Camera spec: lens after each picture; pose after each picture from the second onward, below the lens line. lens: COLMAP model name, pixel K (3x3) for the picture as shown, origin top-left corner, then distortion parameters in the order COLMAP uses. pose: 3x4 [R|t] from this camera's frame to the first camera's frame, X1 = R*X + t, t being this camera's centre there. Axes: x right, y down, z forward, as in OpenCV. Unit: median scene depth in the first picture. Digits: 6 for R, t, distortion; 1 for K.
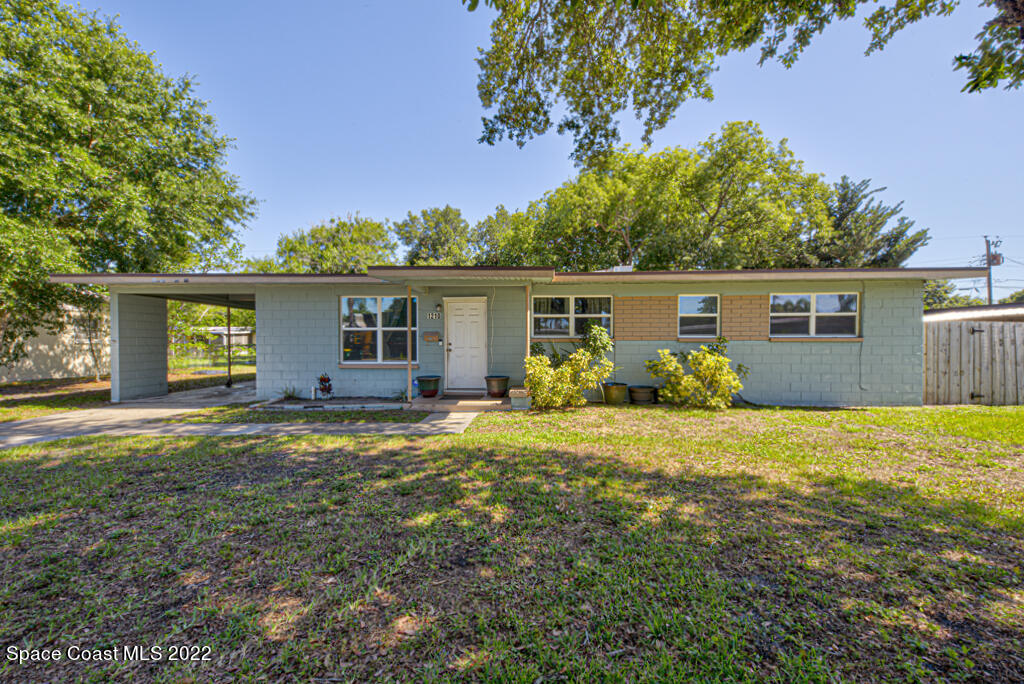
lens RADIAL K [[404.2, 0, 513.8], [0, 404.2, 342.2], [0, 0, 1]] dist [0.015853, -0.000008]
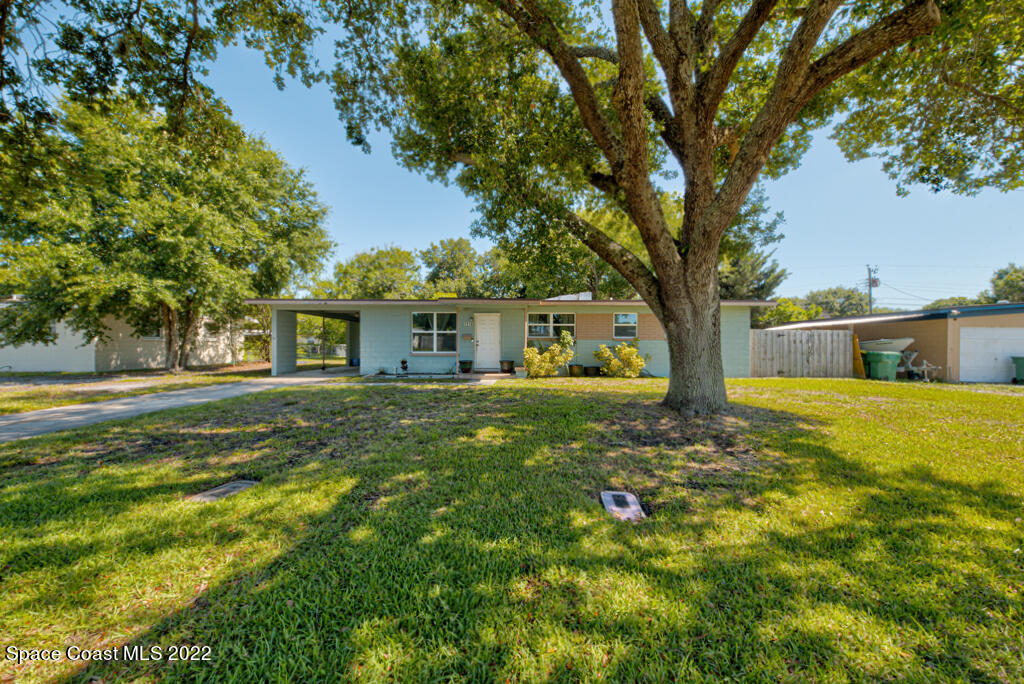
lens RADIAL K [[376.7, 0, 513.7], [0, 376.7, 343.3], [0, 0, 1]] dist [0.000994, 0.000051]
pose [[0.999783, 0.005148, 0.020182, -0.043381], [-0.005022, 0.999968, -0.006290, 0.021995], [-0.020214, 0.006187, 0.999777, -0.557095]]
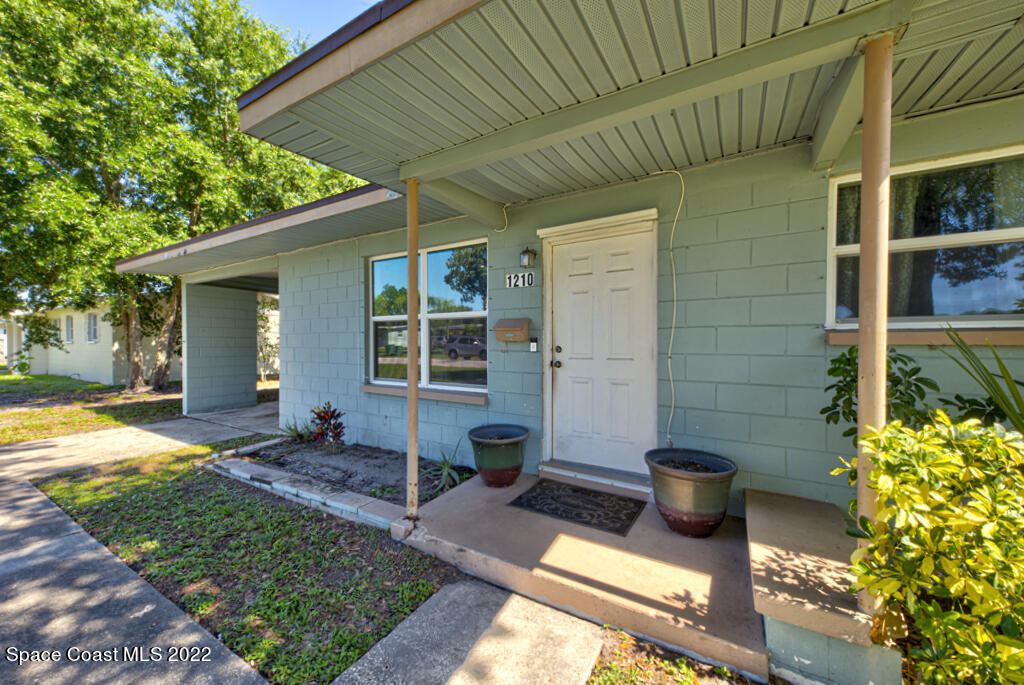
lens RADIAL K [[372.8, 0, 512.5], [0, 372.8, 346.5], [0, 0, 1]] dist [0.002177, -0.000068]
pose [[0.887378, 0.004143, -0.461025, -0.029723], [0.002203, 0.999910, 0.013228, -0.002741], [0.461038, -0.012754, 0.887289, 0.659530]]
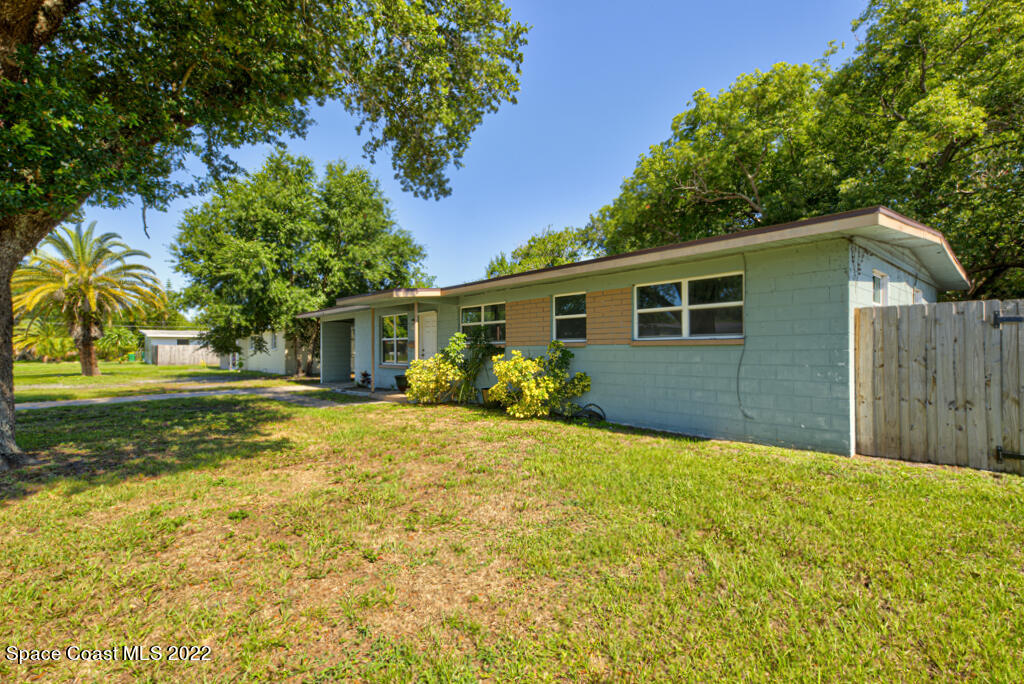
lens RADIAL K [[475.4, 0, 510.0], [0, 475.4, 343.6], [0, 0, 1]] dist [0.026967, 0.001221]
pose [[0.693823, -0.012899, -0.720030, 1.093456], [0.006502, 0.999911, -0.011648, 0.002808], [0.720116, 0.003400, 0.693845, 0.174071]]
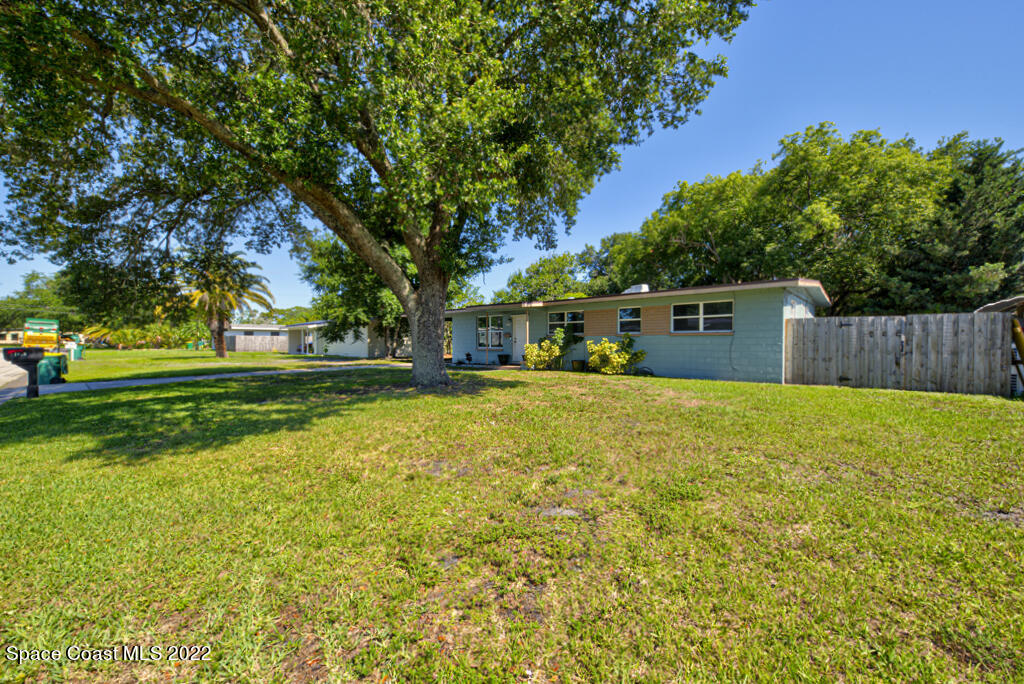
lens RADIAL K [[404.2, 0, 508.8], [0, 404.2, 344.5], [0, 0, 1]] dist [0.015853, -0.000008]
pose [[0.756695, 0.003165, -0.653760, 1.121356], [0.001312, 0.999979, 0.006361, 0.019956], [0.653767, -0.005671, 0.756675, -0.524183]]
